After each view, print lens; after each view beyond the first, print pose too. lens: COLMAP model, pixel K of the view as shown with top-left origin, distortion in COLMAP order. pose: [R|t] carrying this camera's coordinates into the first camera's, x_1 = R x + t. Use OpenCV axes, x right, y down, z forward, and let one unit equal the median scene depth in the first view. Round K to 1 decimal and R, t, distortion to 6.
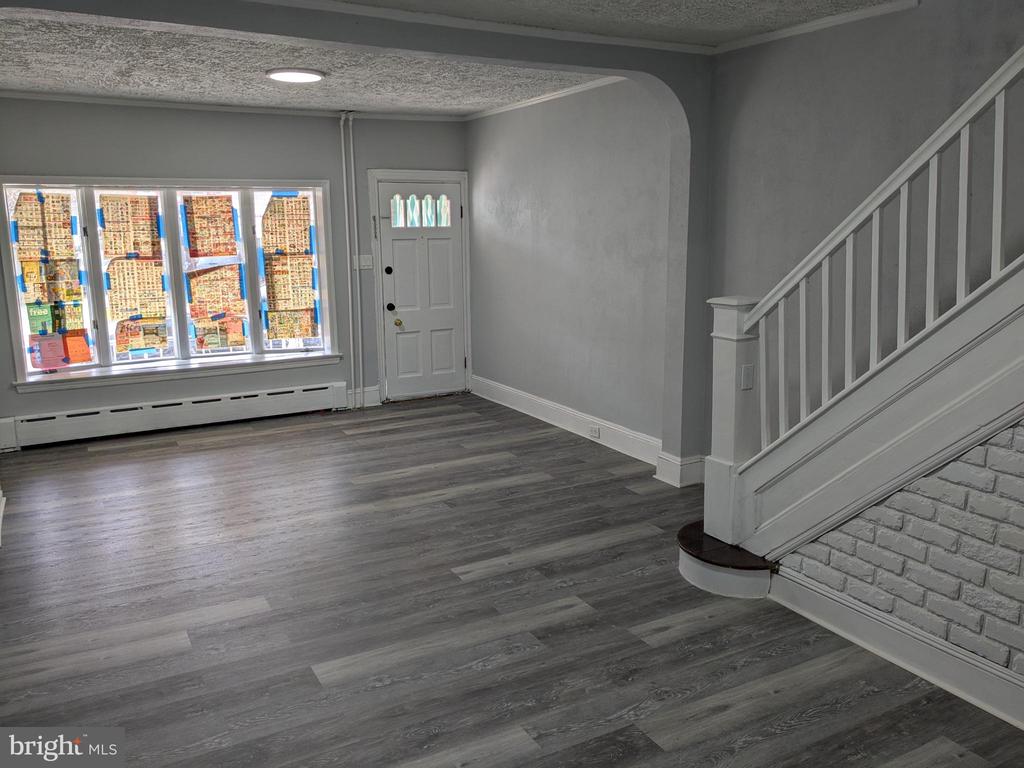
lens RADIAL K [[812.5, 0, 505.2], [0, 812.5, 386.0], [0, 0, 1]] dist [0.025041, -0.050725]
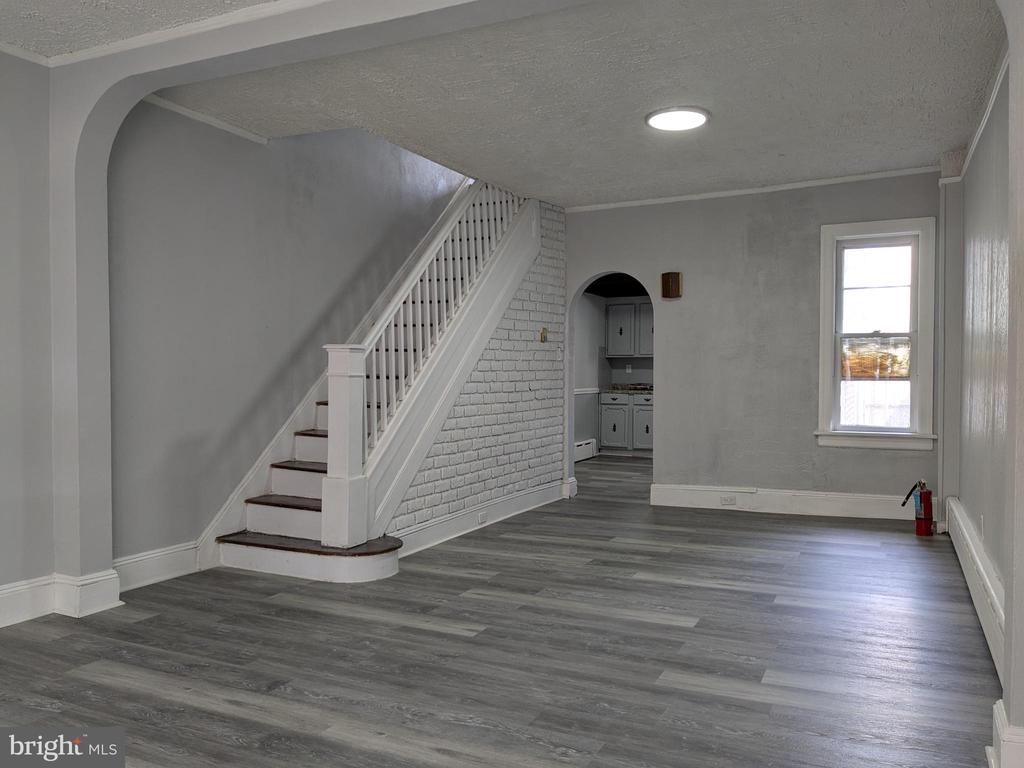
lens RADIAL K [[812.5, 0, 505.4], [0, 812.5, 385.4], [0, 0, 1]] dist [0.025041, -0.050725]
pose [[-0.582222, -0.005494, 0.813012, -0.793548], [0.166023, 0.978103, 0.125504, -0.147747], [-0.795898, 0.208050, -0.568560, 1.385578]]
